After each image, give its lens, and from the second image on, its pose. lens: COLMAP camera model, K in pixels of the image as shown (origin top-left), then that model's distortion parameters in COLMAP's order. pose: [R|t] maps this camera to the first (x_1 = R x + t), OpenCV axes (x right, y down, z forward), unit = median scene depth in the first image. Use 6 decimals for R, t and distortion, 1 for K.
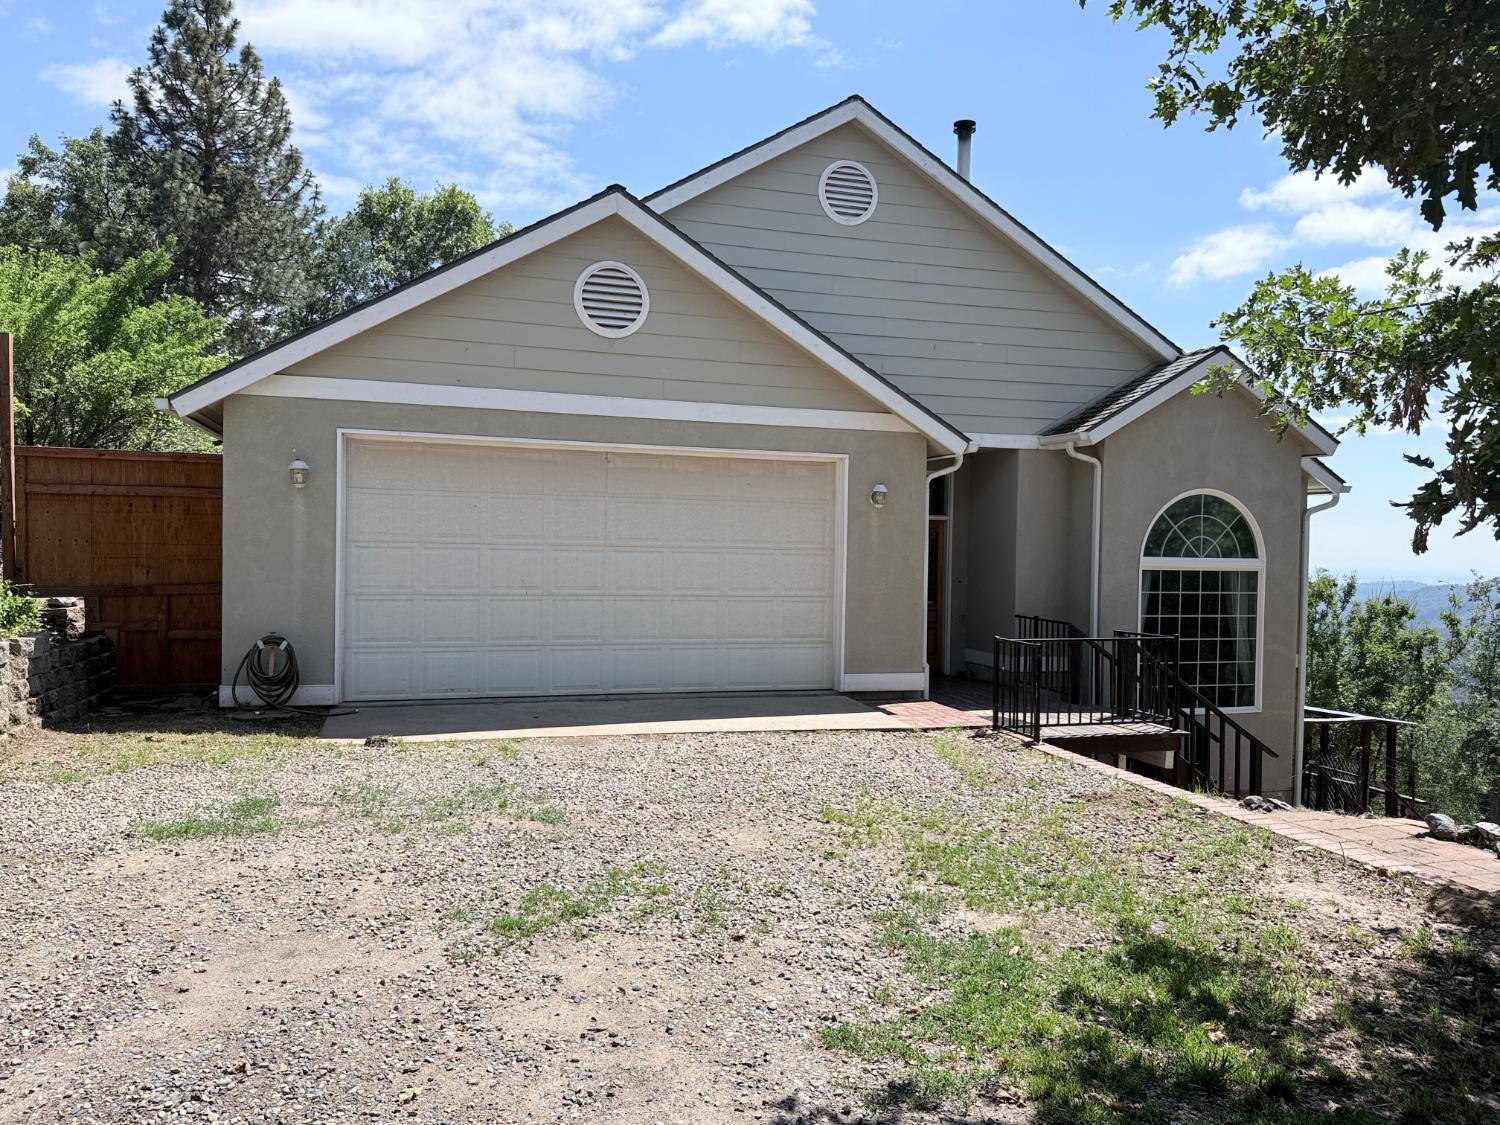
lens RADIAL K [[1100.3, 0, 737.1], [0, 1100.3, 577.7], [0, 0, 1]] dist [0.002760, -0.014757]
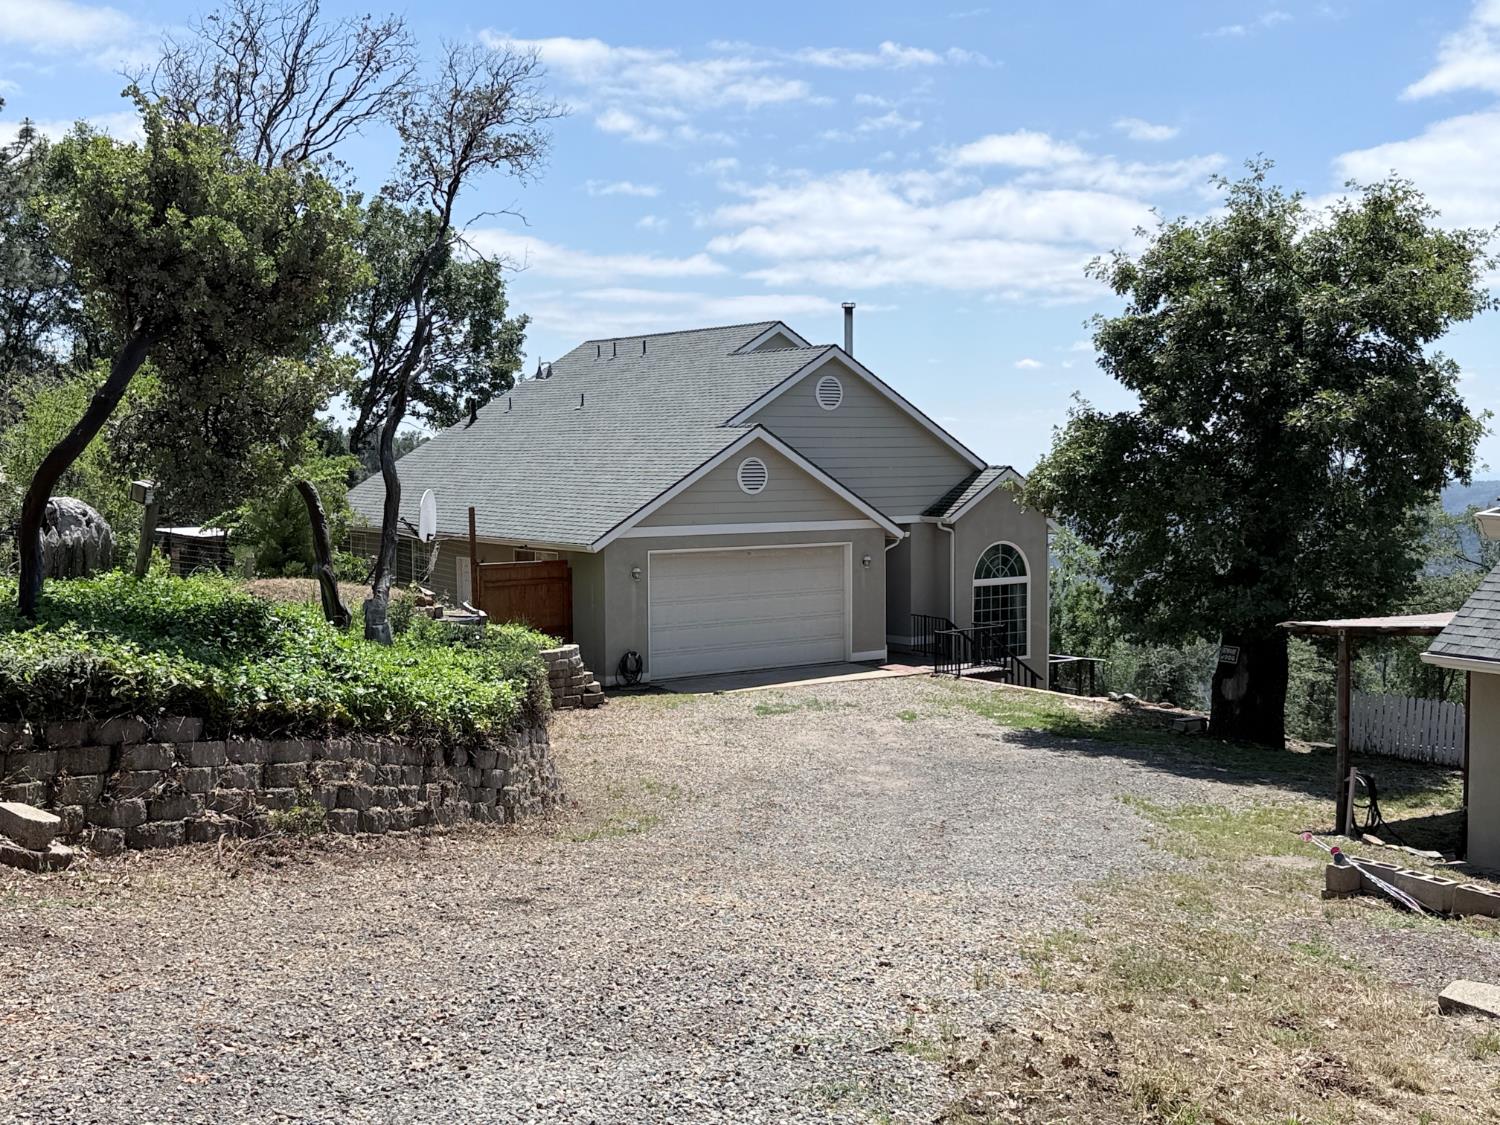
lens RADIAL K [[1633.8, 0, 753.3], [0, 1633.8, 558.1], [0, 0, 1]] dist [-0.006906, 0.000000]
pose [[0.942283, -0.043931, 0.331922, -0.890761], [0.032653, 0.998687, 0.039483, -0.174900], [-0.333221, -0.026366, 0.942480, -1.467513]]
